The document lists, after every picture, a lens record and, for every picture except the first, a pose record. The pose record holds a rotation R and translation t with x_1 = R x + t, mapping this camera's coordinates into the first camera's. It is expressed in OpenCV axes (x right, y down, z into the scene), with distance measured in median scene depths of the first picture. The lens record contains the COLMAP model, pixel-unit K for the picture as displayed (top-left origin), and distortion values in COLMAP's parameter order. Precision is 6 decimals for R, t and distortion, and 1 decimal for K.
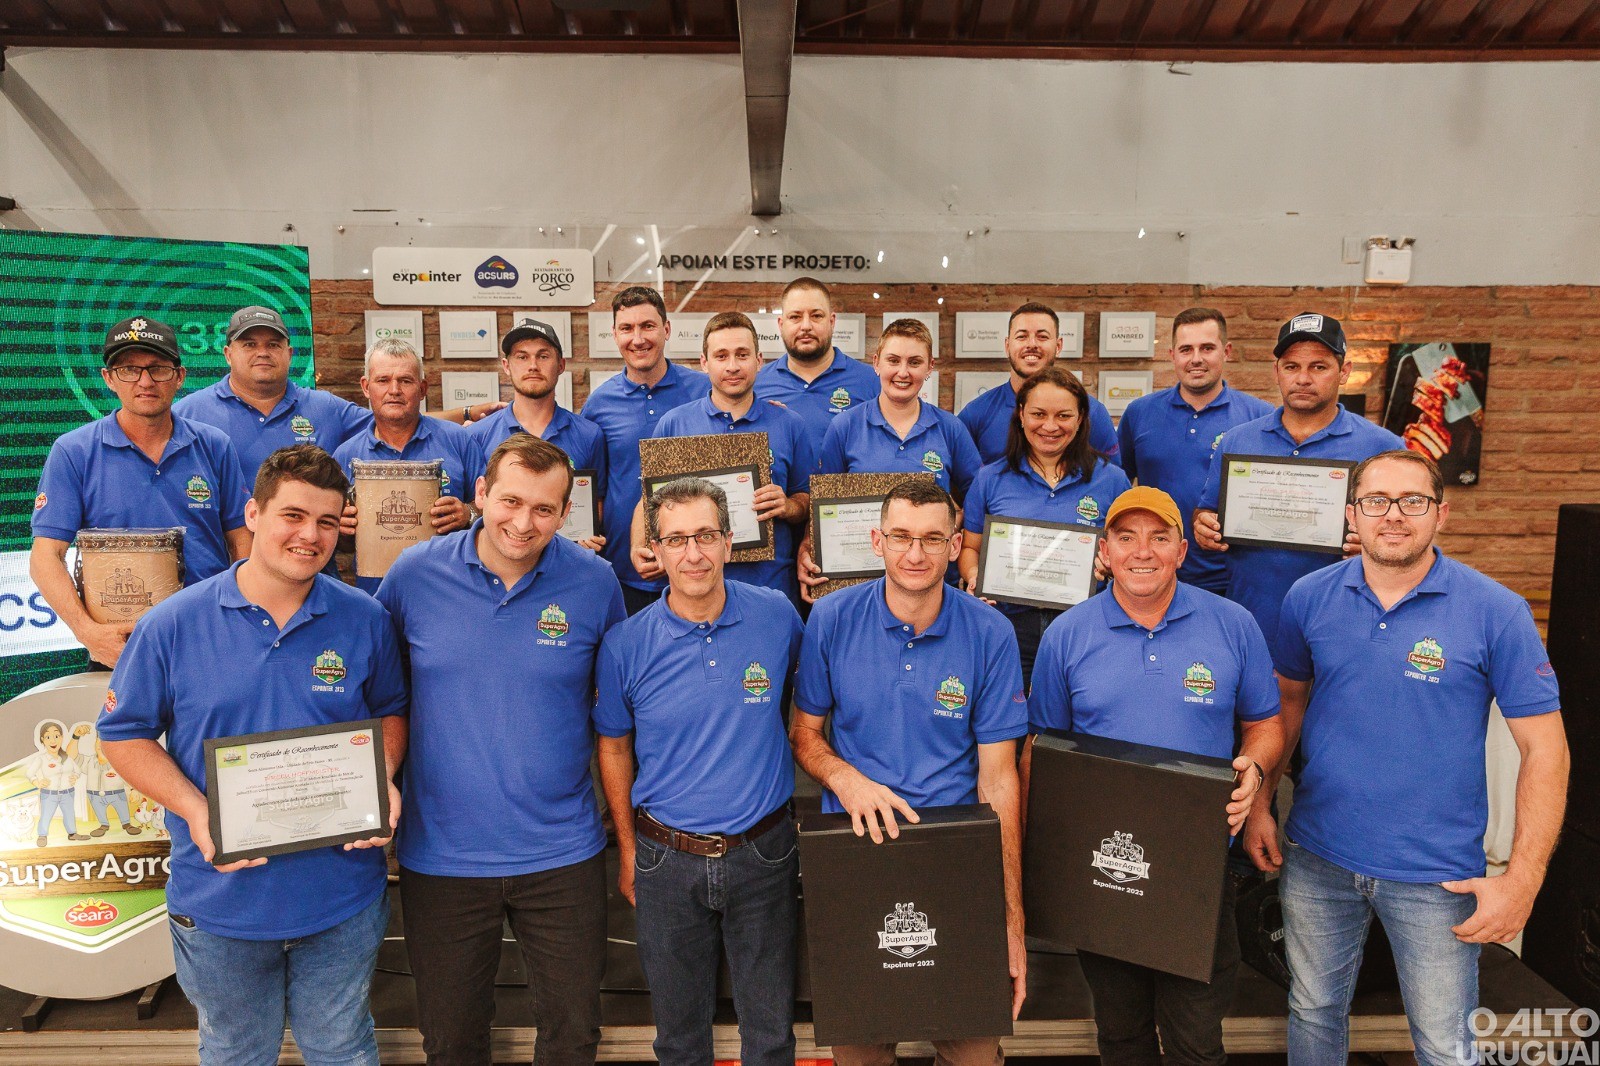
lens RADIAL K [[1224.8, 0, 795.1], [0, 1224.8, 542.7], [0, 0, 1]] dist [0.003576, 0.005642]
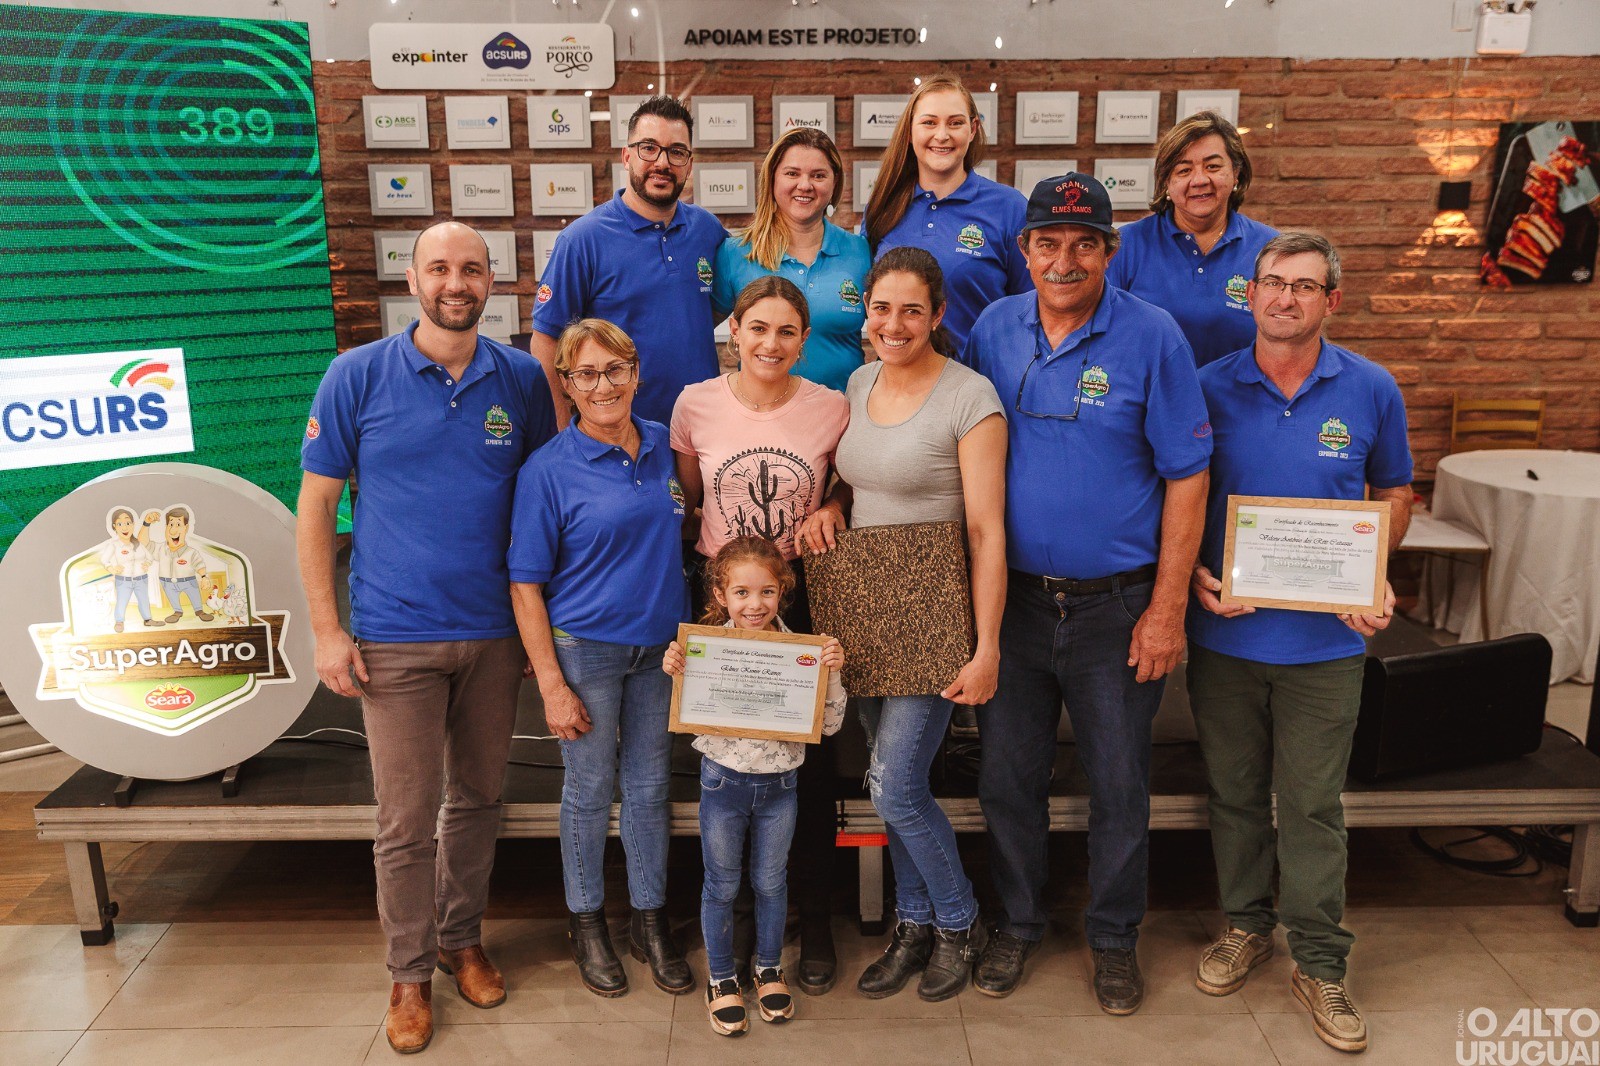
lens RADIAL K [[1419.0, 0, 797.7], [0, 1419.0, 539.4], [0, 0, 1]] dist [0.000560, 0.021357]
pose [[0.999914, -0.005482, -0.011893, -0.019034], [0.006755, 0.993929, 0.109812, 0.022757], [0.011219, -0.109883, 0.993881, -0.074062]]
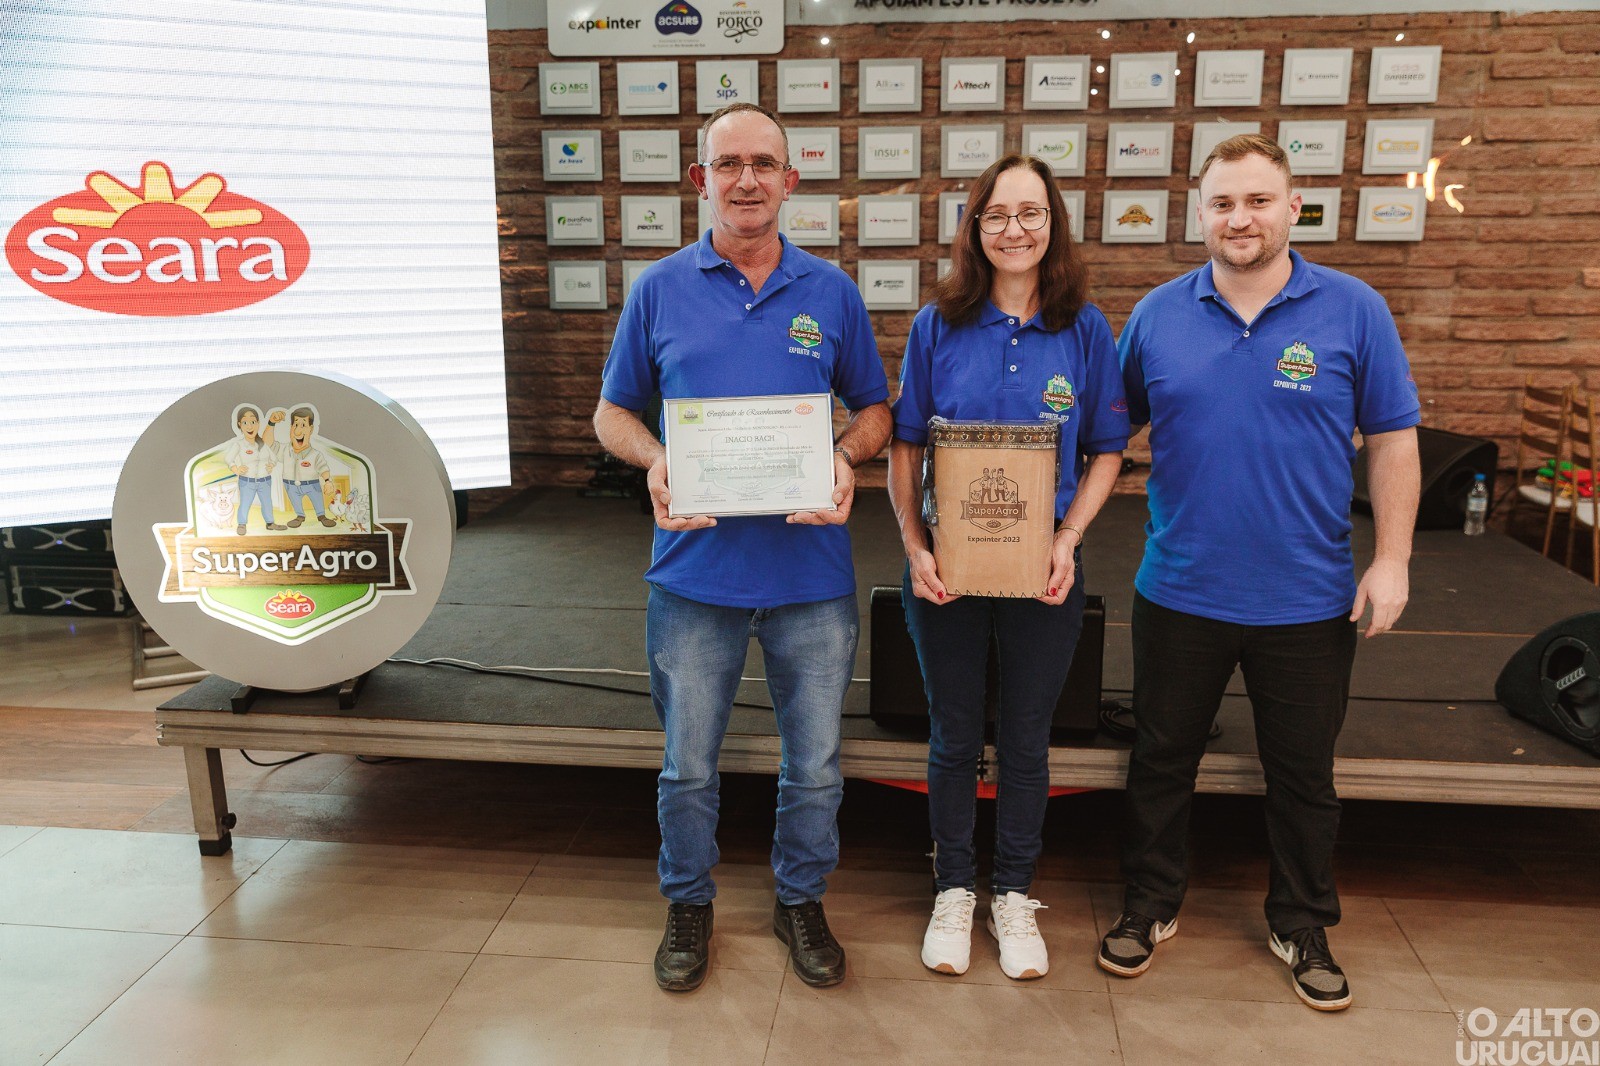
lens RADIAL K [[1342.5, 0, 796.4], [0, 1342.5, 533.8], [0, 0, 1]] dist [-0.001614, 0.021020]
pose [[0.990345, 0.026782, -0.136013, -0.011031], [-0.014697, 0.995915, 0.089093, 0.070502], [0.137843, -0.086233, 0.986693, -0.004041]]
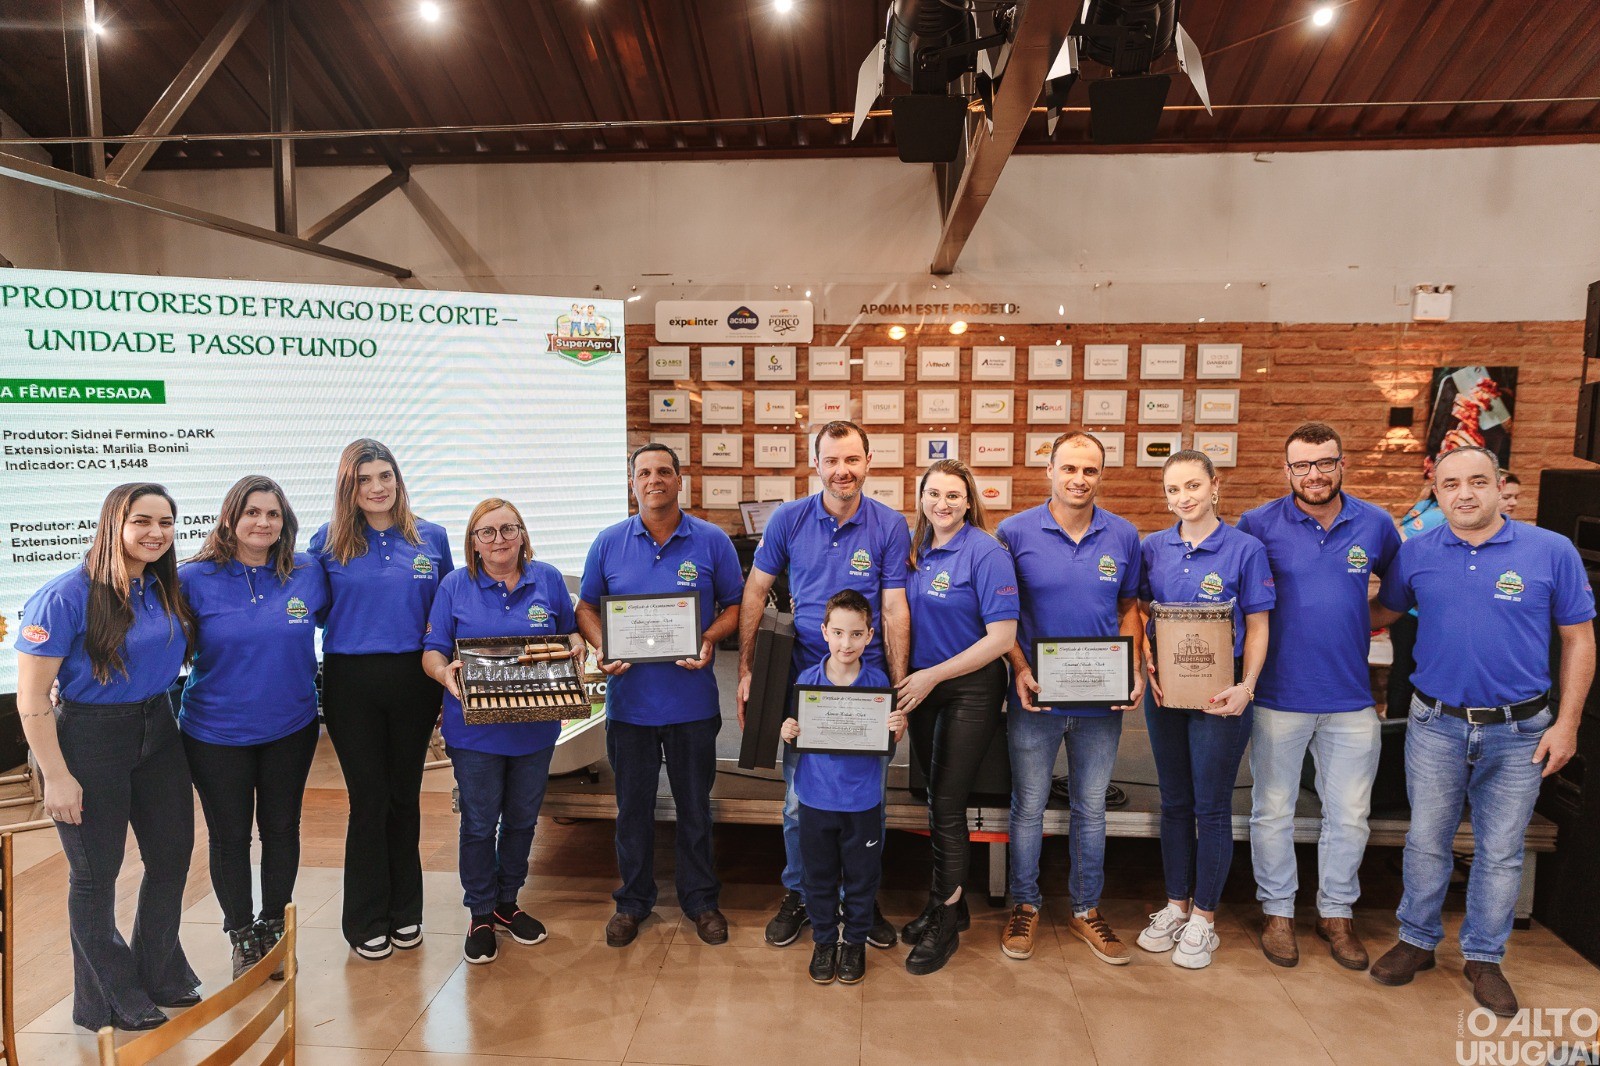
lens RADIAL K [[1078.1, 0, 793.1], [0, 1078.1, 541.9], [0, 0, 1]] dist [0.012185, -0.003322]
pose [[0.993979, 0.013602, -0.108721, -0.052559], [-0.015736, 0.999700, -0.018791, 0.051436], [0.108433, 0.020389, 0.993895, -0.189496]]
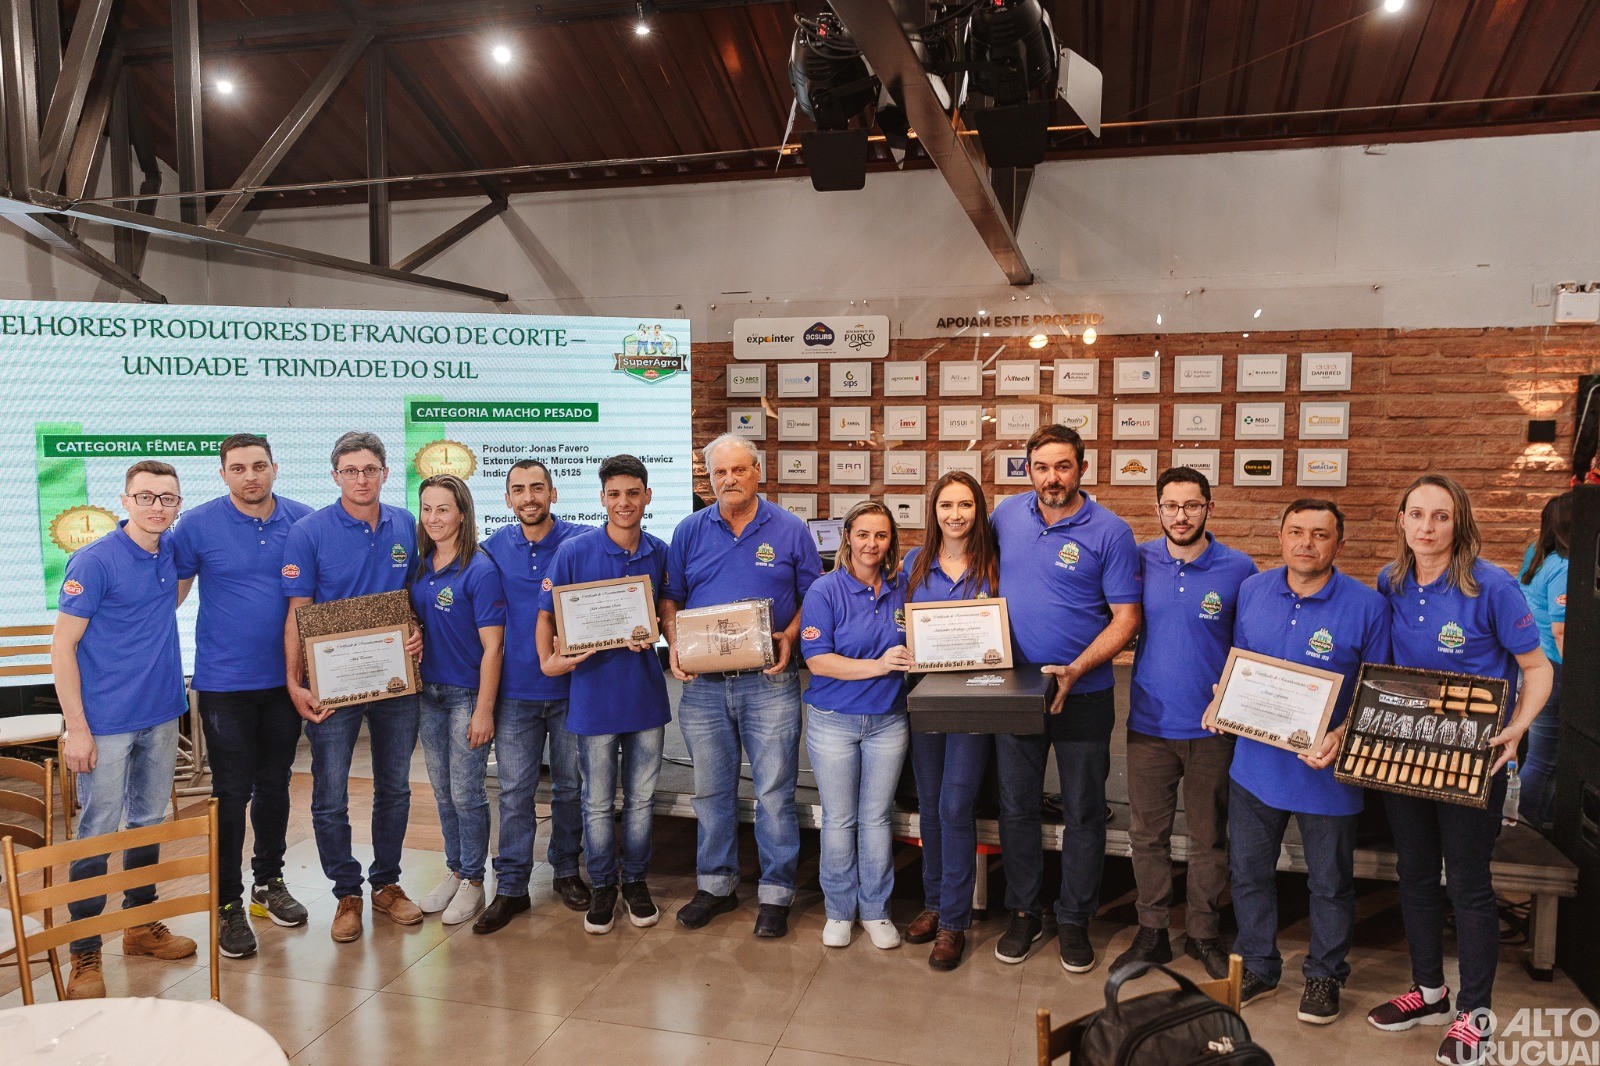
lens RADIAL K [[1146.7, 0, 794.8], [0, 1146.7, 540.2], [0, 0, 1]] dist [-0.001430, 0.004910]
pose [[0.958178, 0.023723, -0.285188, 0.098068], [-0.036998, 0.998464, -0.041251, 0.060504], [0.283771, 0.050077, 0.957584, -0.213306]]
